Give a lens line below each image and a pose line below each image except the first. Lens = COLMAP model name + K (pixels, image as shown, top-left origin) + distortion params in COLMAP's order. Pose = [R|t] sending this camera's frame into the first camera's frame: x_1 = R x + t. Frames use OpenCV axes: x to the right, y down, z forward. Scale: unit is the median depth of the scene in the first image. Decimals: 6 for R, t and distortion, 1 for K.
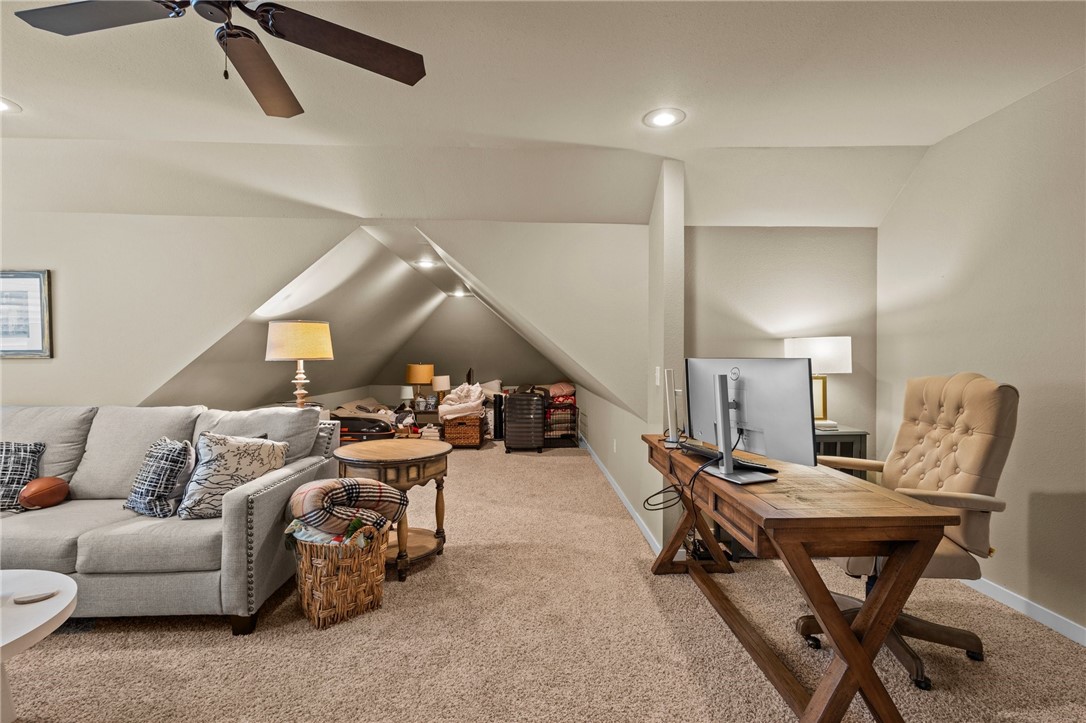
lens RADIAL K [[499.7, 0, 548.0], [0, 499.7, 359.3], [0, 0, 1]] dist [0.000259, -0.000913]
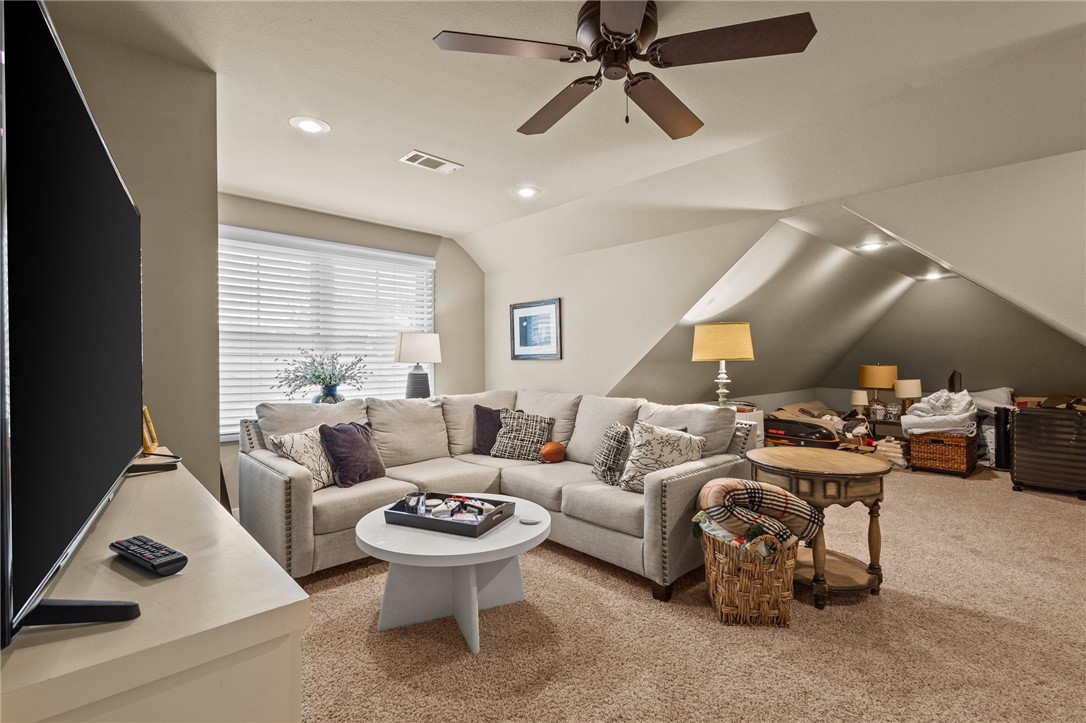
lens RADIAL K [[499.7, 0, 548.0], [0, 499.7, 359.3], [0, 0, 1]] dist [0.000259, -0.000913]
pose [[0.636890, -0.002975, -0.770949, 0.087907], [0.002342, 0.999995, -0.001924, 0.000266], [0.770951, -0.000580, 0.636894, 0.059912]]
